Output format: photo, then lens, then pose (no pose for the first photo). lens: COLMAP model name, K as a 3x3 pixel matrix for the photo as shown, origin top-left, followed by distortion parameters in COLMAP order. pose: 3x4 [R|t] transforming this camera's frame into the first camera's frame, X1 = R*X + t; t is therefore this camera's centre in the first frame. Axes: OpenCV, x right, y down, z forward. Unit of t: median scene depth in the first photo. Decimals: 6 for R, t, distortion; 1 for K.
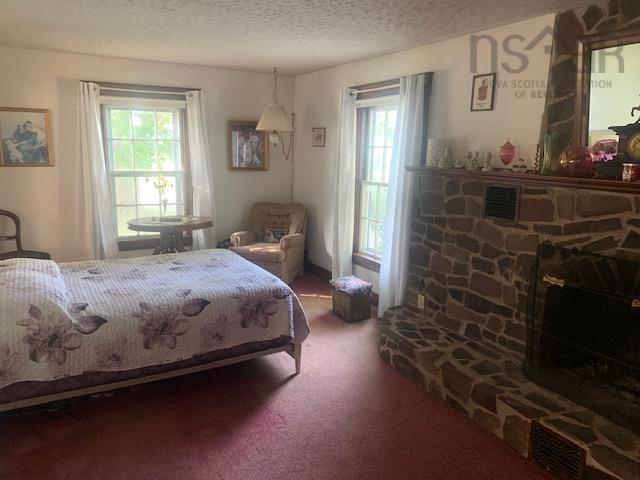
lens RADIAL K [[474.8, 0, 318.6], [0, 474.8, 239.1], [0, 0, 1]] dist [0.015505, -0.031958]
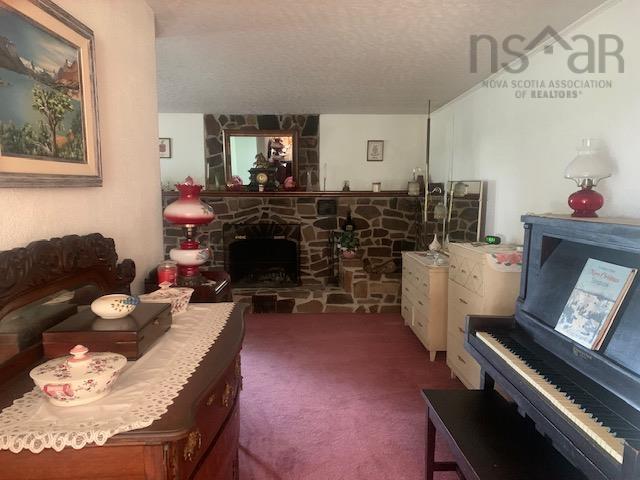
lens RADIAL K [[474.8, 0, 321.2], [0, 474.8, 241.6], [0, 0, 1]] dist [0.015505, -0.031958]
pose [[0.448365, -0.114783, 0.886450, -1.279912], [0.166607, 0.985073, 0.043284, 0.069918], [-0.878186, 0.128282, 0.460796, -0.357635]]
